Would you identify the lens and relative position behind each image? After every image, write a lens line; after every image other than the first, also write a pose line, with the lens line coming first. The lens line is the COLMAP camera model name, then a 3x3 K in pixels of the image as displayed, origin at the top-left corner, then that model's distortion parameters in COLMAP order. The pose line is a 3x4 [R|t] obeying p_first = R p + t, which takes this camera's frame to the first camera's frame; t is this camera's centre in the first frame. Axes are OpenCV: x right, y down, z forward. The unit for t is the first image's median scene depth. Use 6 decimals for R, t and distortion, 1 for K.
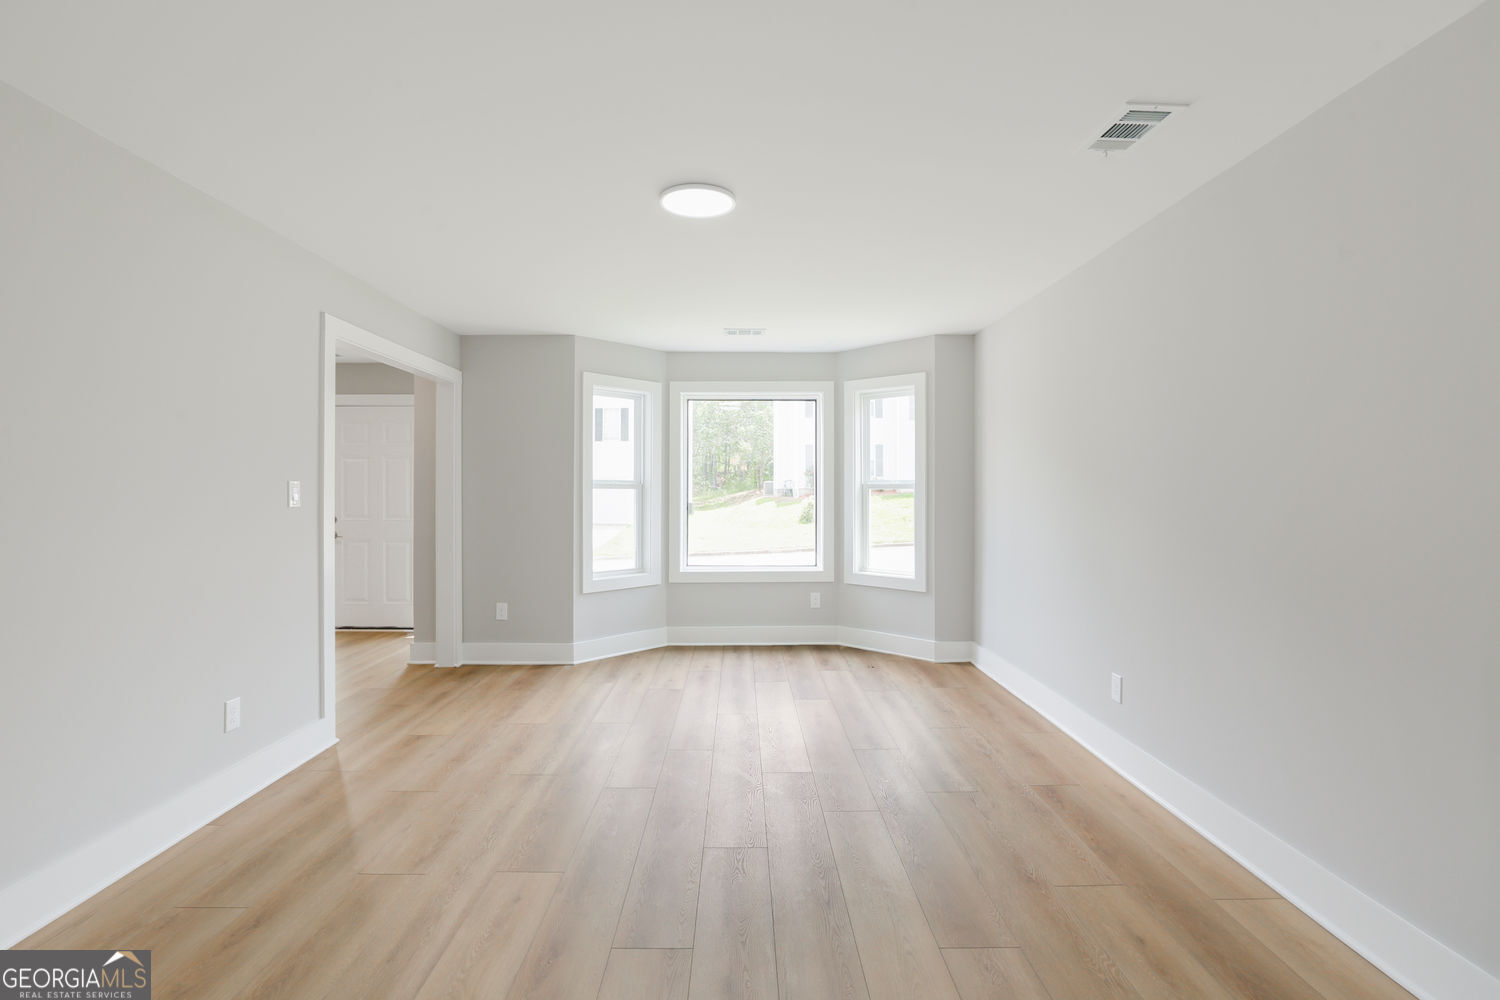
lens RADIAL K [[689.0, 0, 742.6], [0, 689.0, 507.4], [0, 0, 1]] dist [-0.030700, 0.011242]
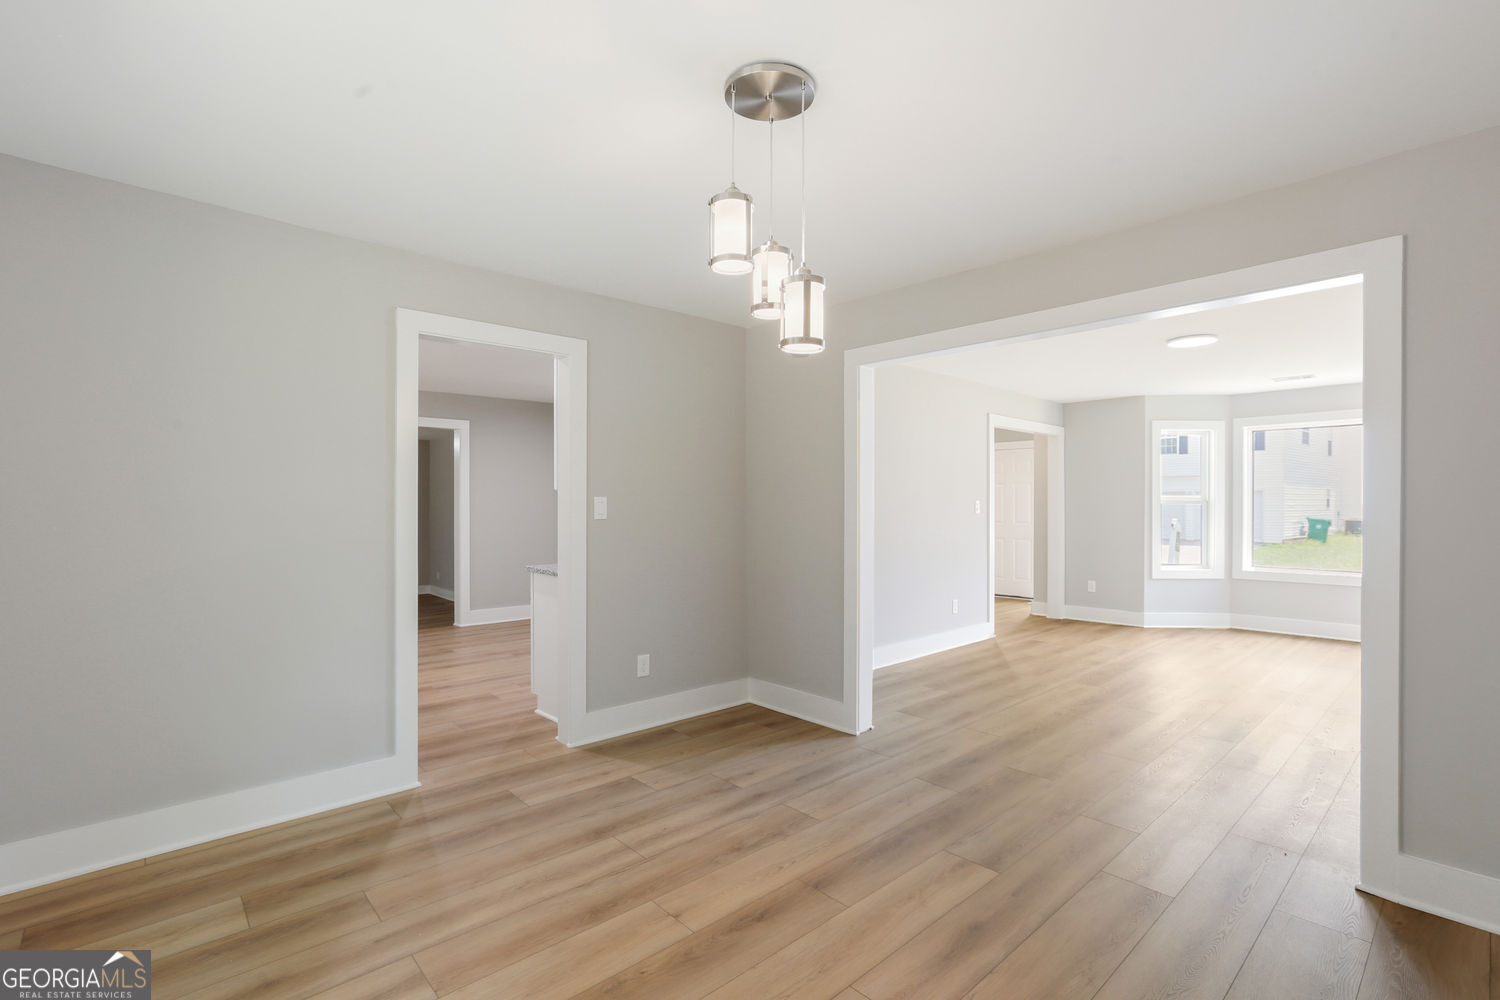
lens RADIAL K [[689.0, 0, 746.6], [0, 689.0, 488.1], [0, 0, 1]] dist [-0.030700, 0.011242]
pose [[0.668962, -0.020568, -0.743012, 0.269238], [-0.017603, 0.998898, -0.043501, 0.016535], [0.743088, 0.042180, 0.667863, -0.587379]]
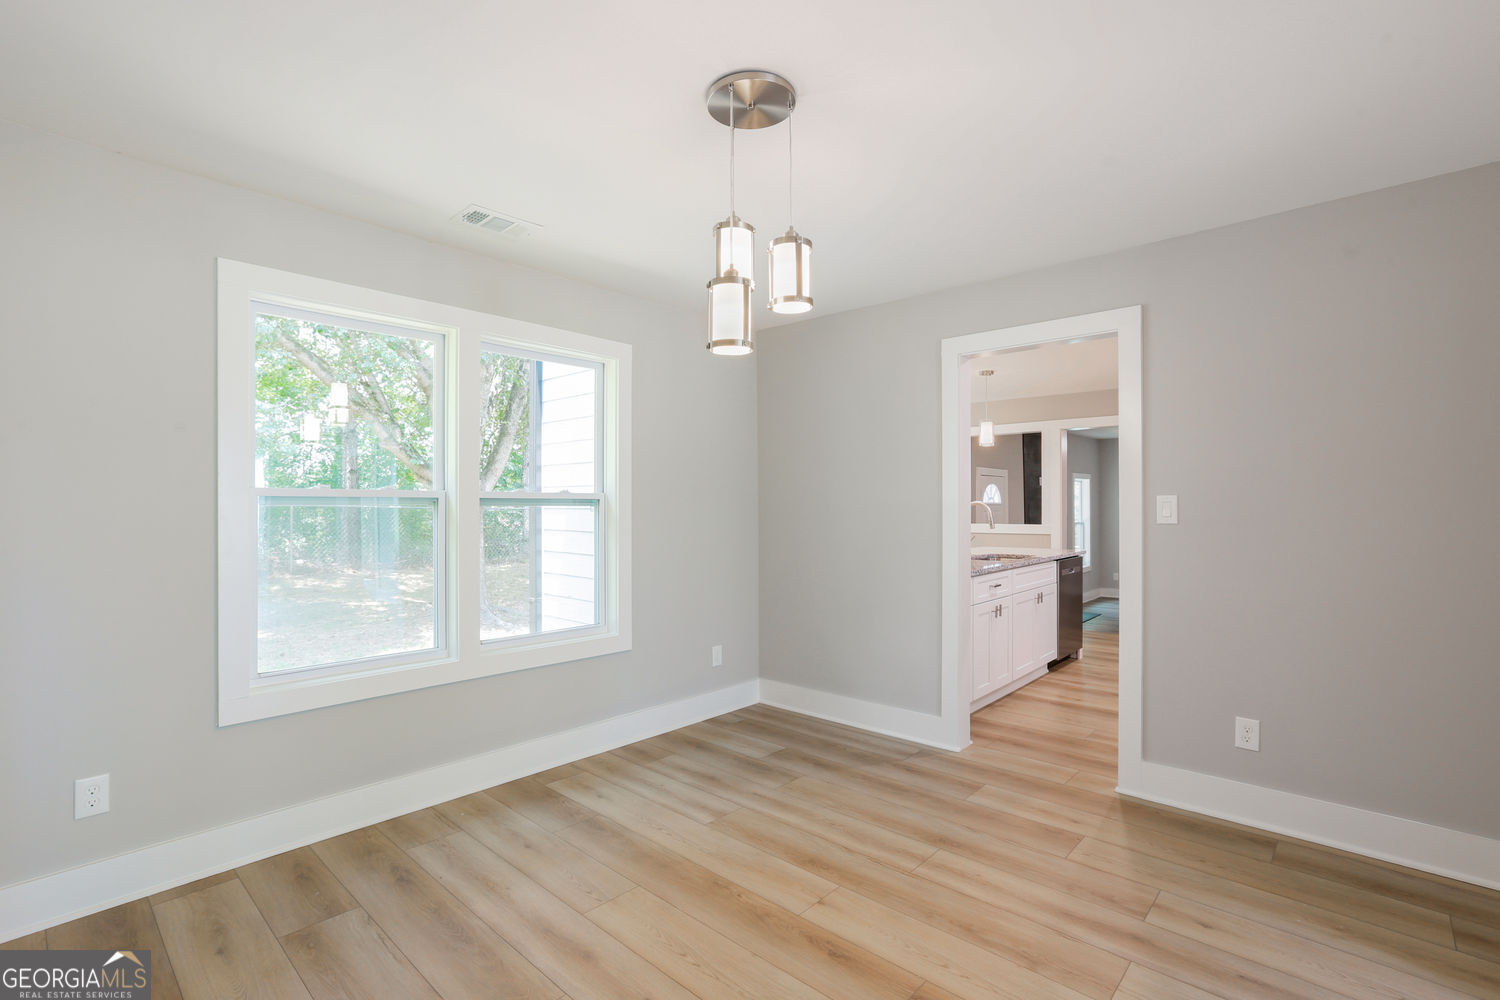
lens RADIAL K [[689.0, 0, 755.6], [0, 689.0, 512.6], [0, 0, 1]] dist [-0.030700, 0.011242]
pose [[-0.687889, 0.006053, -0.725791, 0.267012], [-0.014941, 0.999635, 0.022497, -0.021300], [0.725662, 0.026320, -0.687547, 0.840367]]
